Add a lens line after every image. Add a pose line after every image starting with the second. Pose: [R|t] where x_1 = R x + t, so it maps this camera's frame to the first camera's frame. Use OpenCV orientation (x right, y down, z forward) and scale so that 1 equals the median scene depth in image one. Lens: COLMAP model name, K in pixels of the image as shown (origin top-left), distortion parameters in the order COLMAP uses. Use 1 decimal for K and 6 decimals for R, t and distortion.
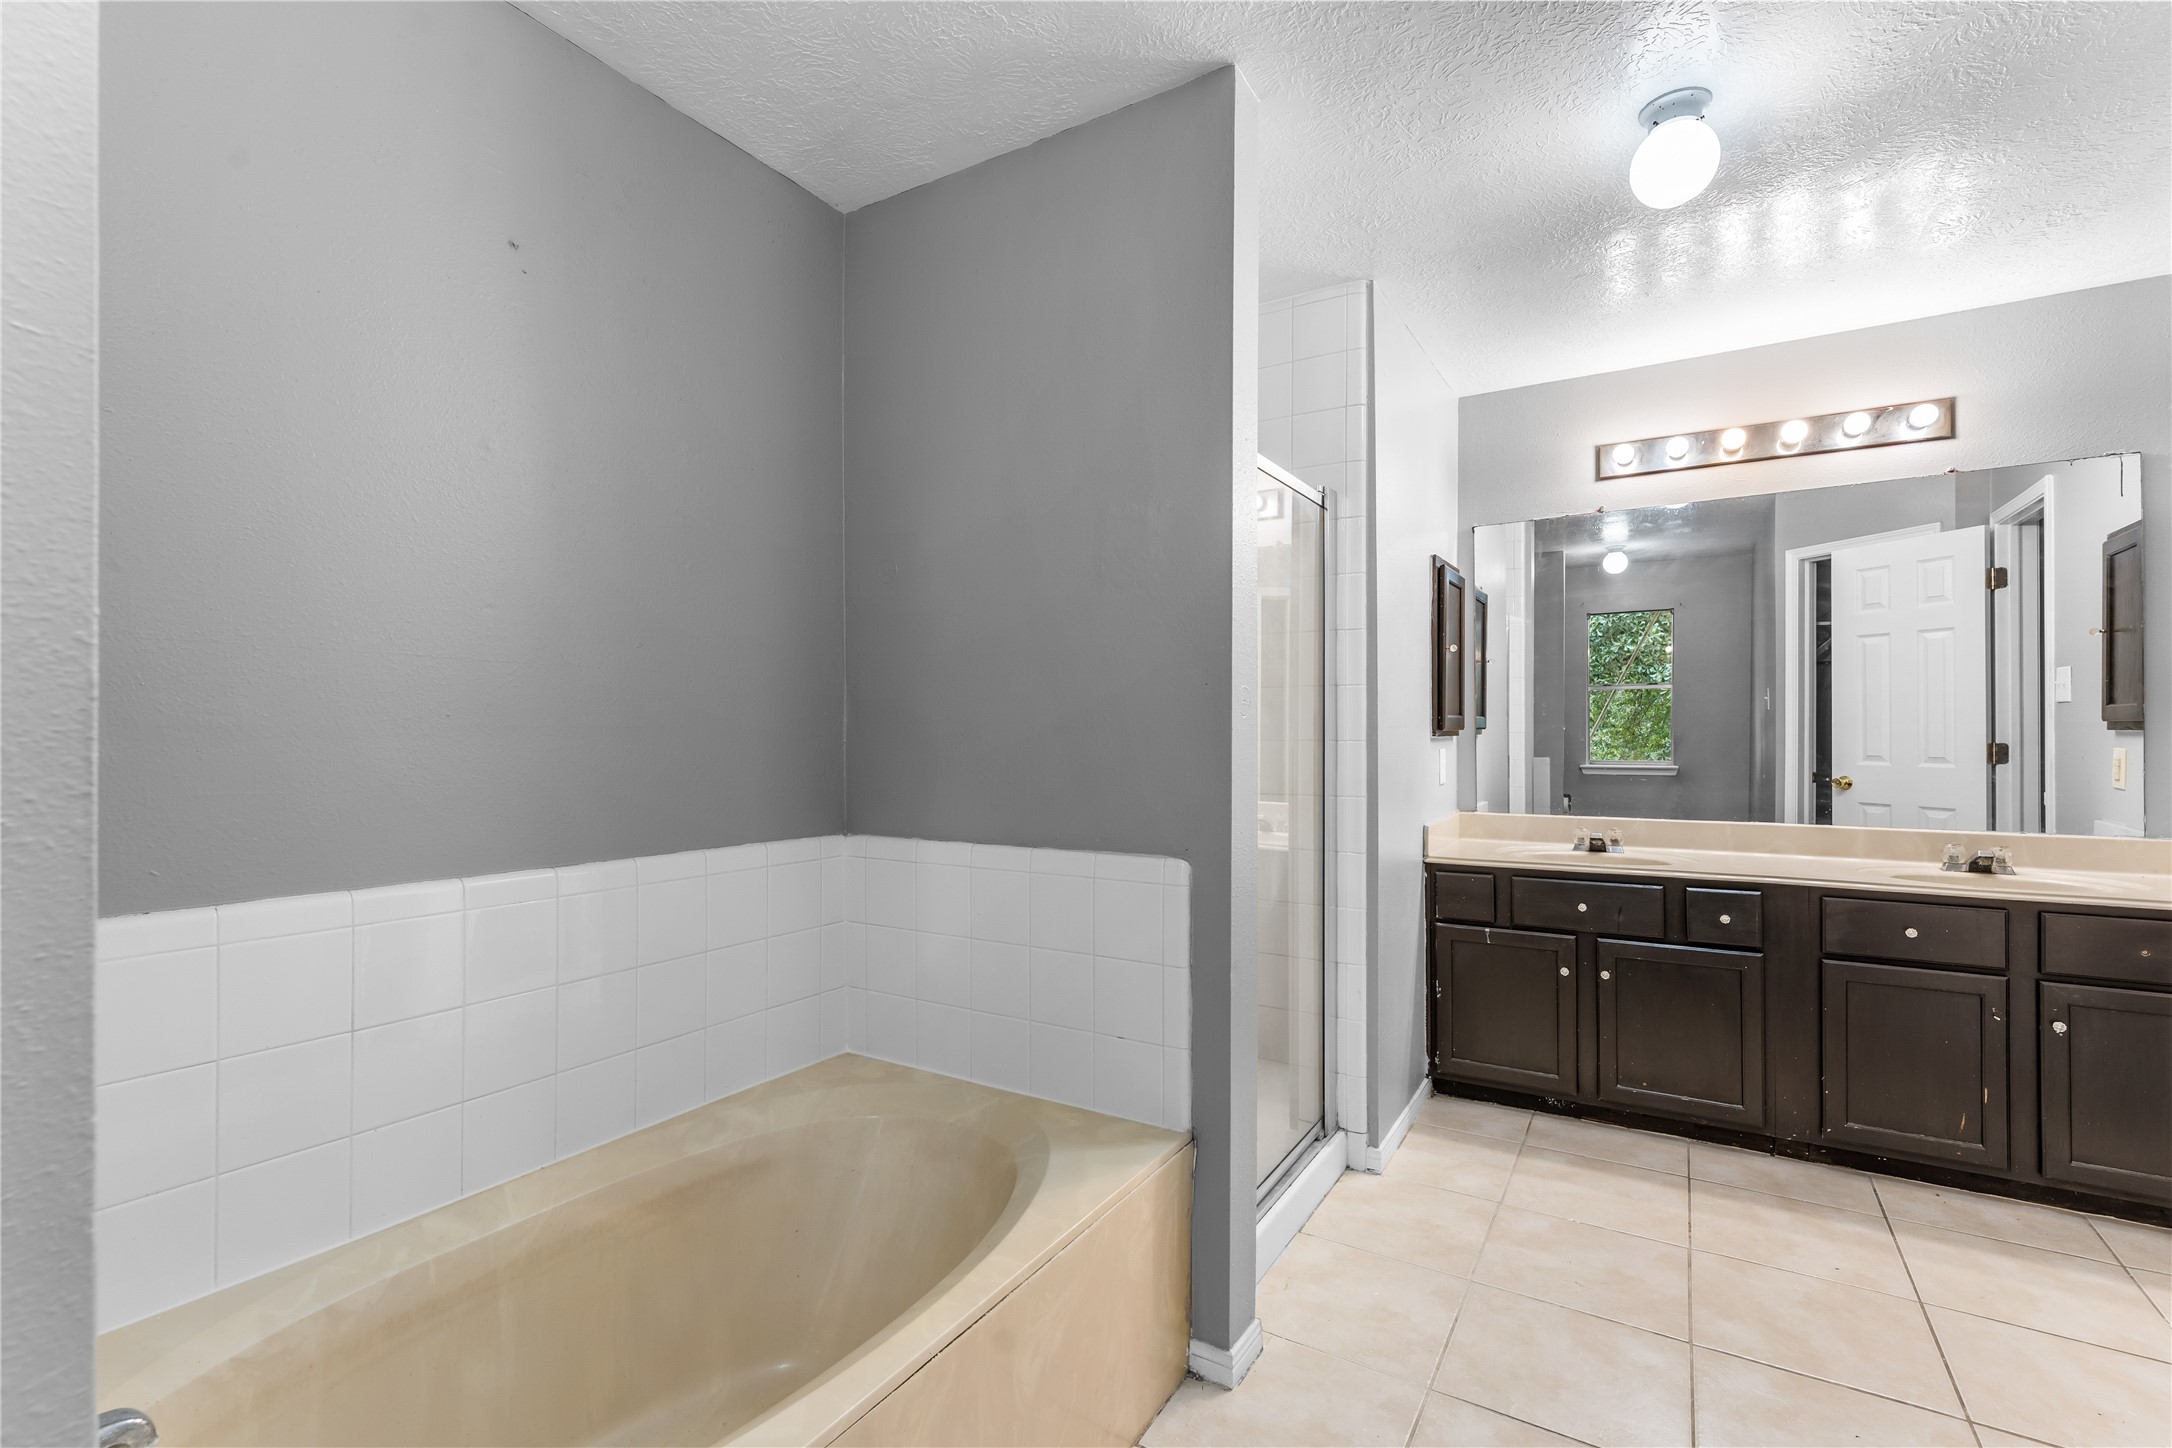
lens RADIAL K [[964.8, 0, 1068.1], [0, 964.8, 727.0], [0, 0, 1]] dist [0.001868, -0.000160]
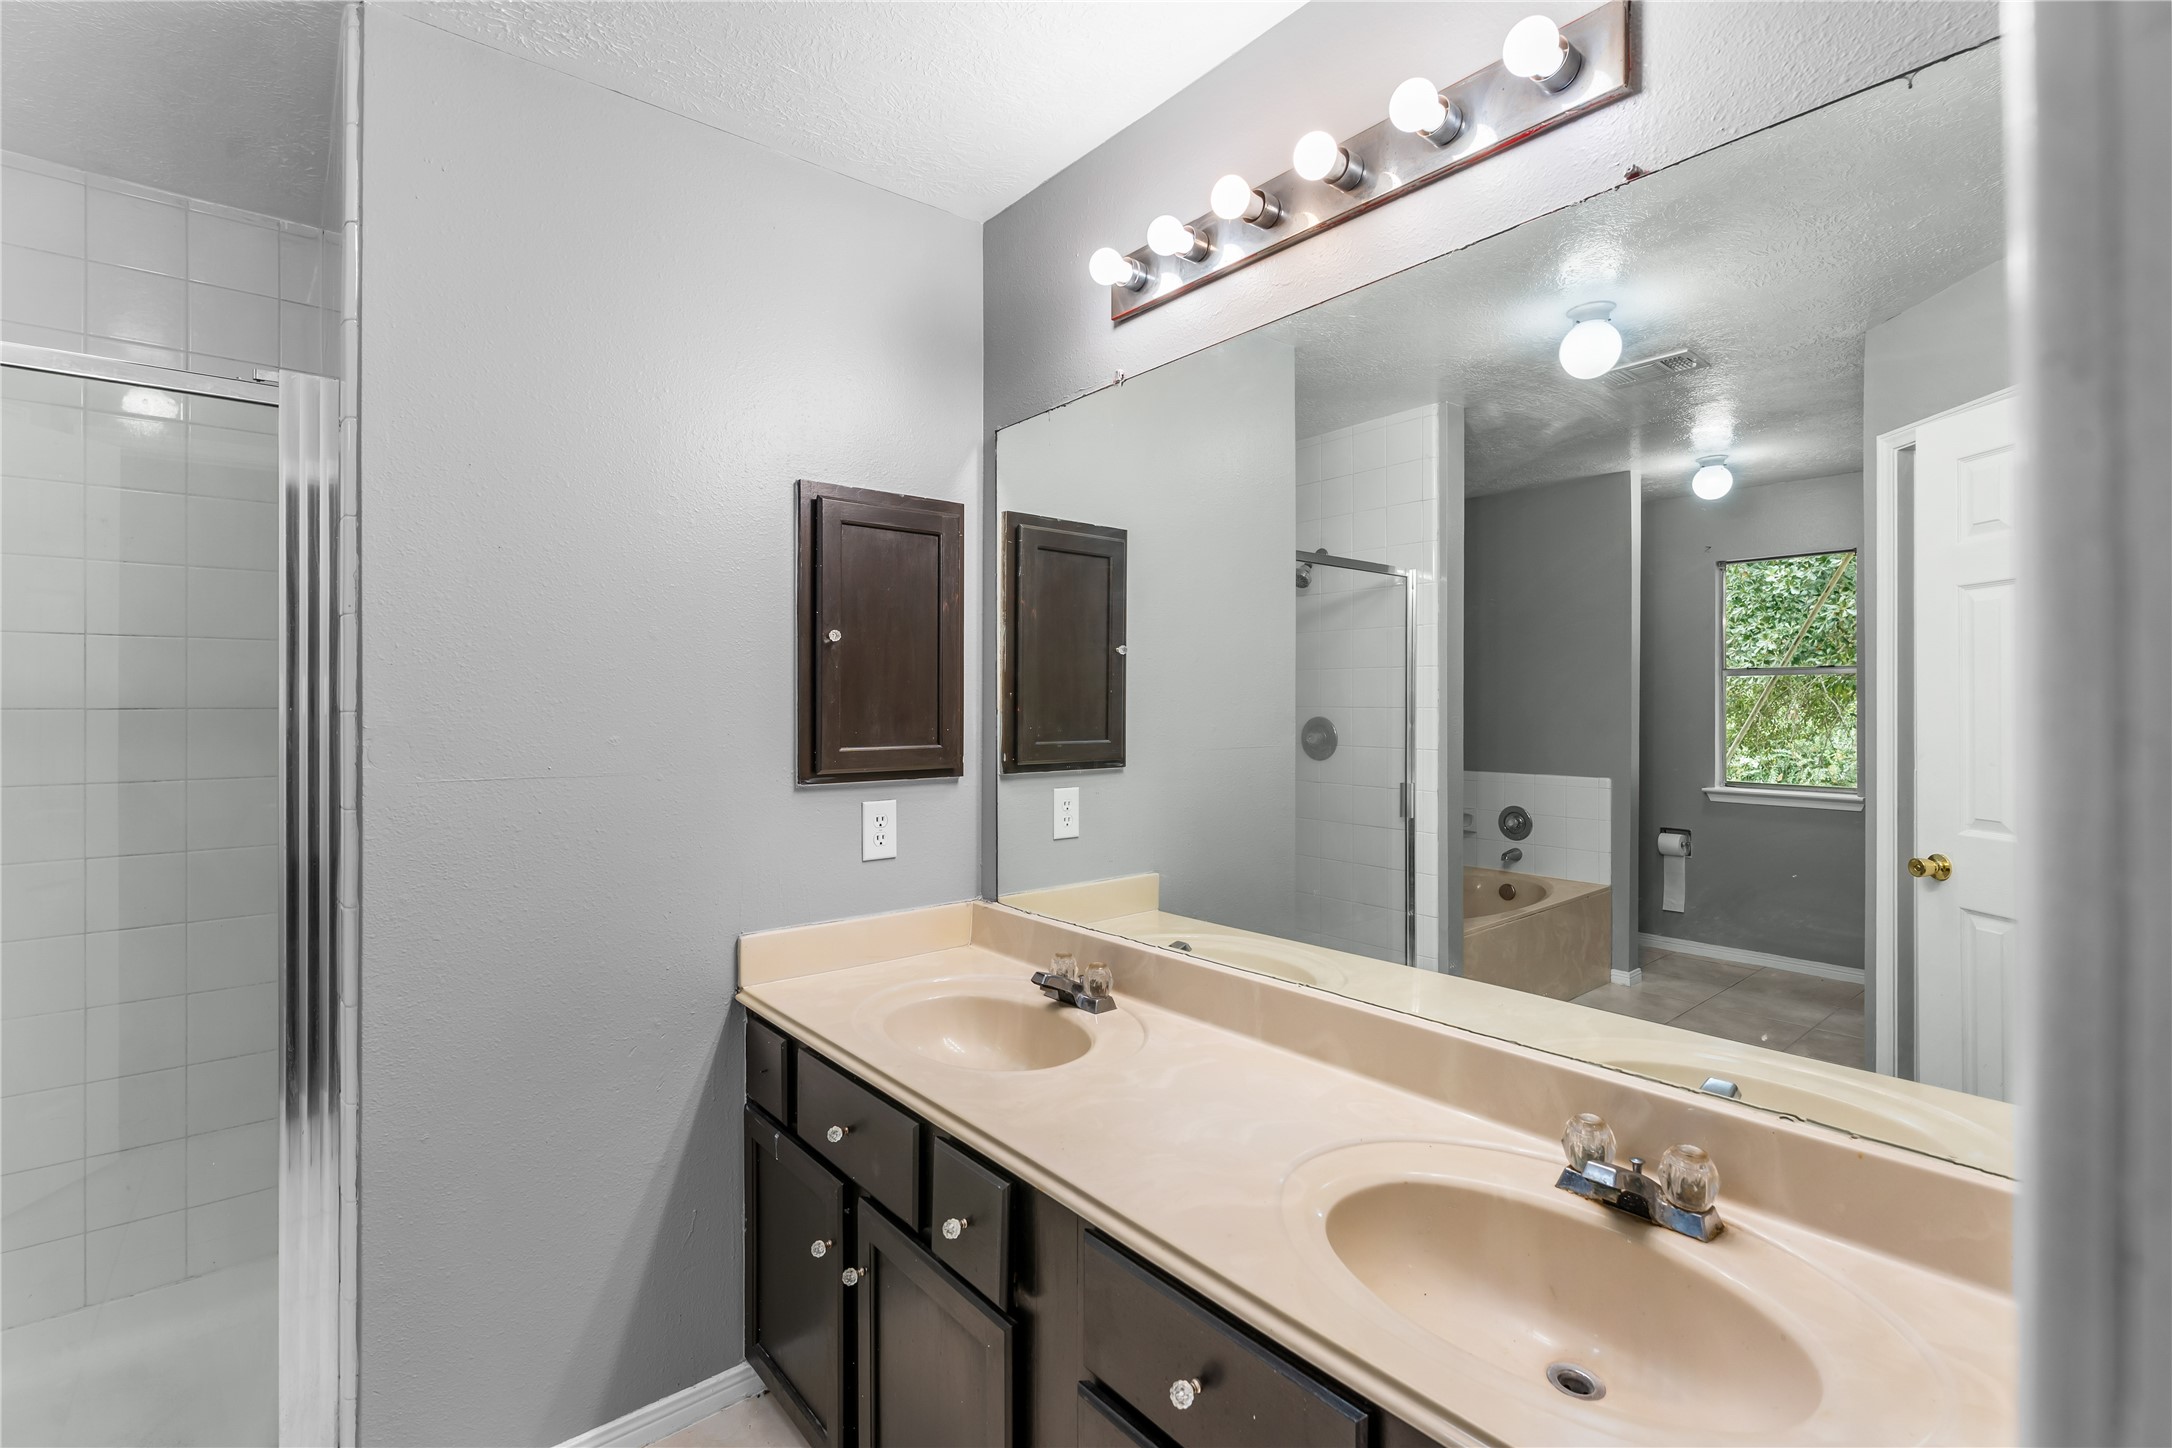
lens RADIAL K [[964.8, 0, 1085.7], [0, 964.8, 696.8], [0, 0, 1]] dist [0.001868, -0.000160]
pose [[0.947100, 0.002254, -0.320930, 0.775400], [-0.004146, 0.999978, -0.005213, -0.043854], [0.320911, 0.006268, 0.947088, 0.515334]]
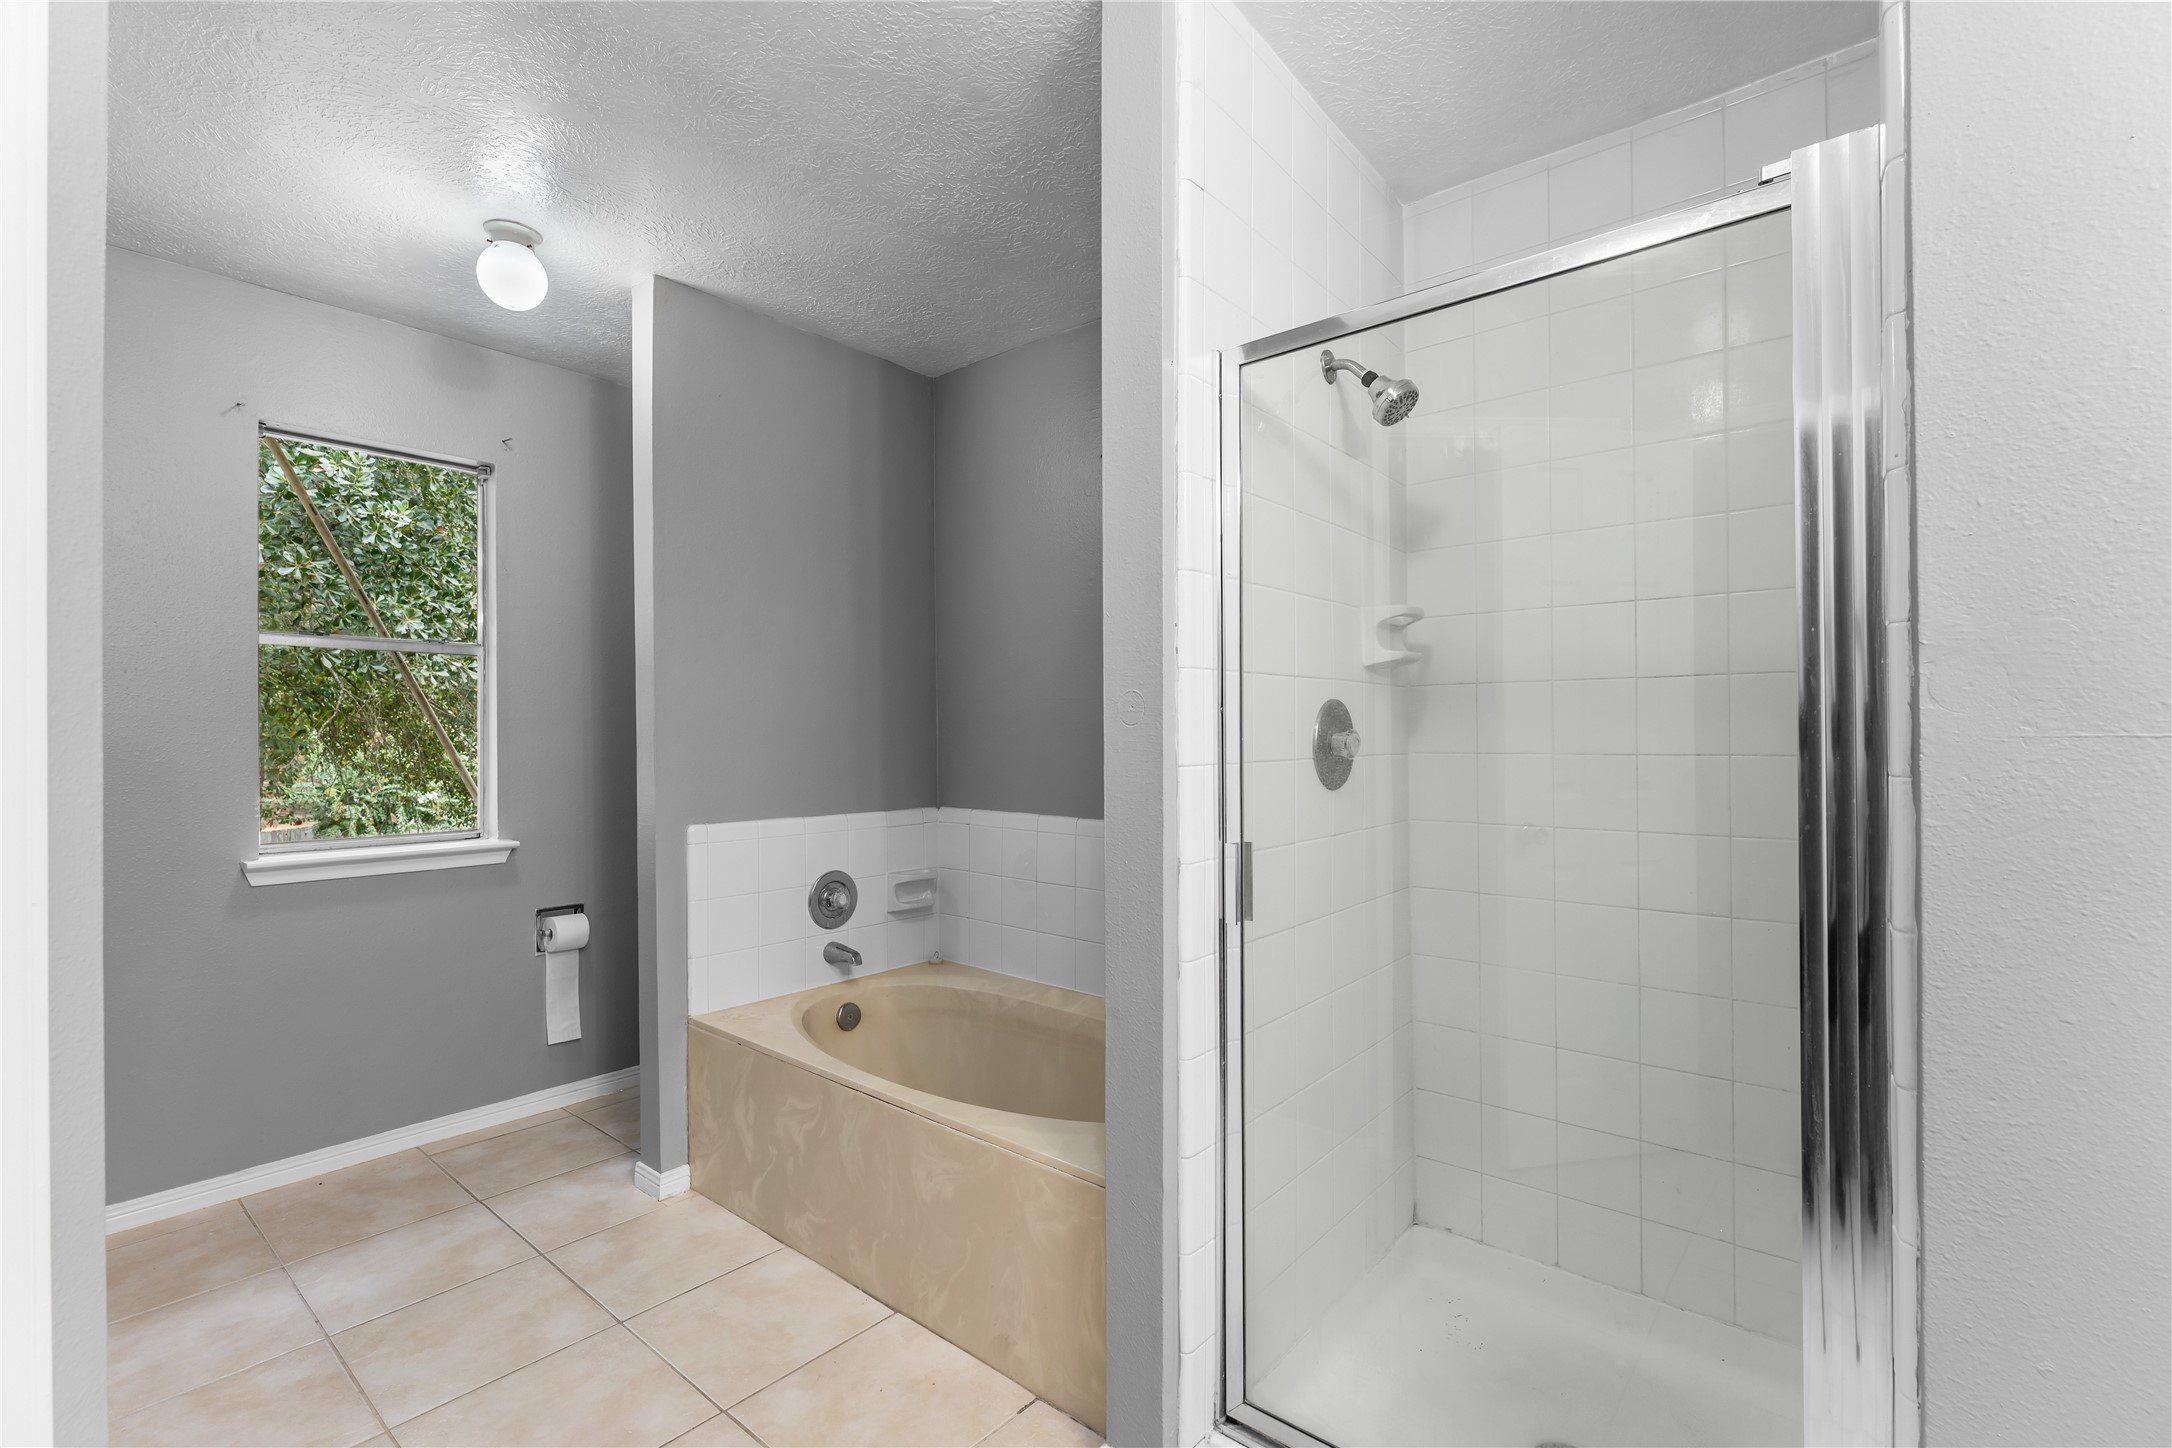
lens RADIAL K [[964.8, 0, 1104.2], [0, 964.8, 716.0], [0, 0, 1]] dist [0.001868, -0.000160]
pose [[-0.088732, -0.000156, -0.996056, 0.592576], [0.001325, 0.999999, -0.000275, -0.006213], [0.996055, -0.001344, -0.088732, 0.635596]]
